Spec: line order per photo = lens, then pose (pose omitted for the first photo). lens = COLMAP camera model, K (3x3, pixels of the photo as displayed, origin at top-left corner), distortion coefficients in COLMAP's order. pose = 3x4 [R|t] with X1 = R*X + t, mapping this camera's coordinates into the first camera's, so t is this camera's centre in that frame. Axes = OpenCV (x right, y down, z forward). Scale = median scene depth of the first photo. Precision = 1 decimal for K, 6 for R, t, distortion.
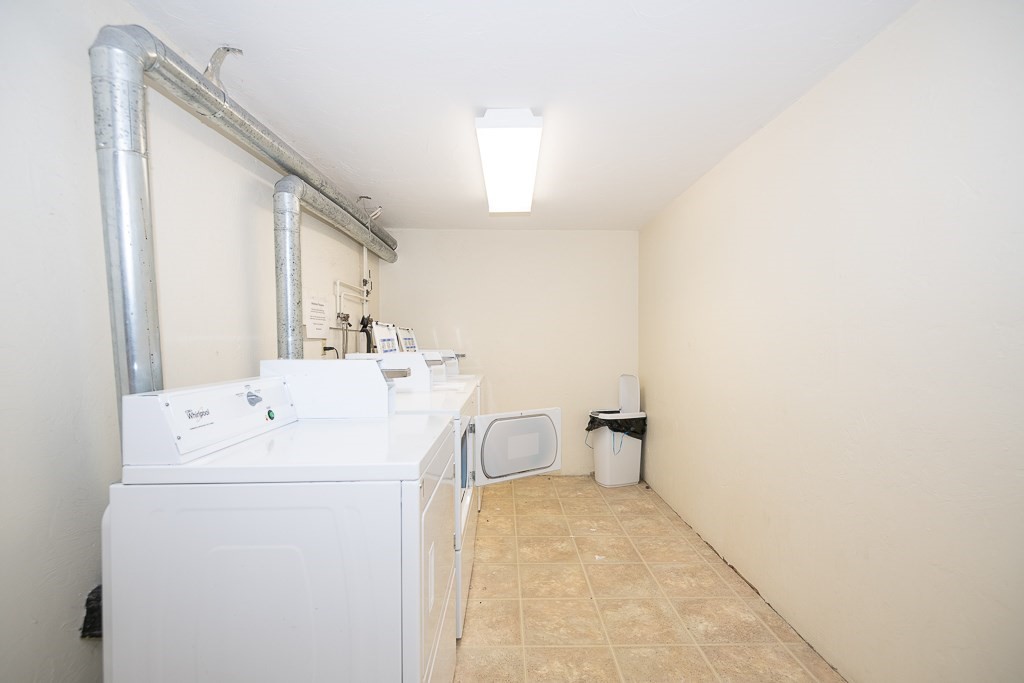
lens RADIAL K [[460.7, 0, 513.7], [0, 460.7, 340.4], [0, 0, 1]] dist [0.029135, -0.021840]
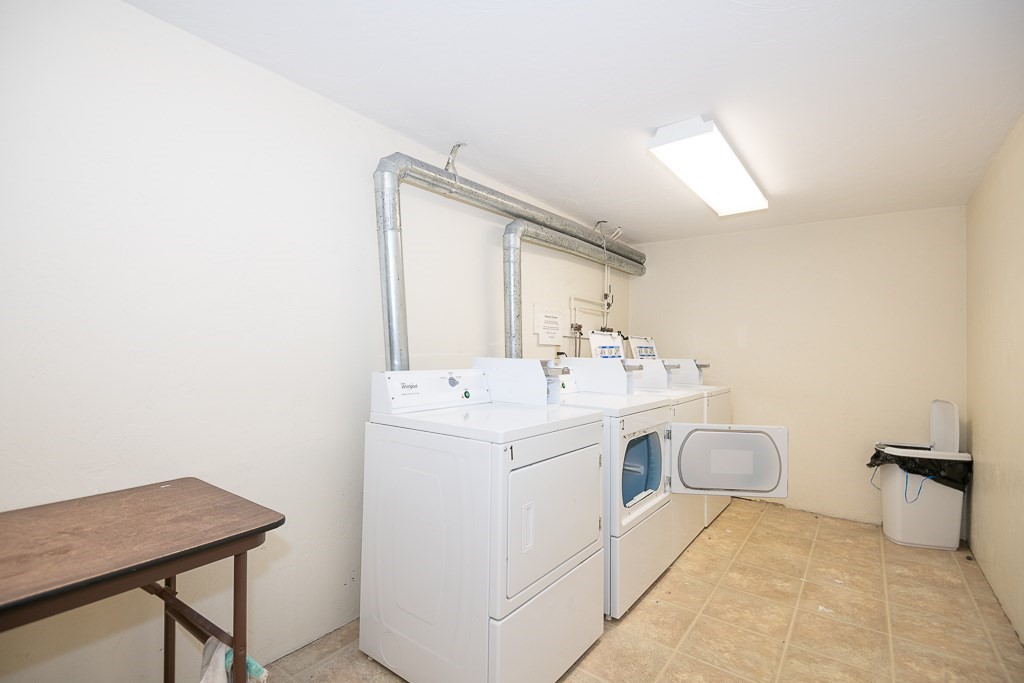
lens RADIAL K [[460.7, 0, 513.7], [0, 460.7, 340.4], [0, 0, 1]] dist [0.029135, -0.021840]
pose [[0.791071, 0.003932, -0.611711, 0.246102], [-0.020051, 0.999609, -0.019505, 0.009710], [0.611395, 0.027695, 0.790841, -0.020462]]
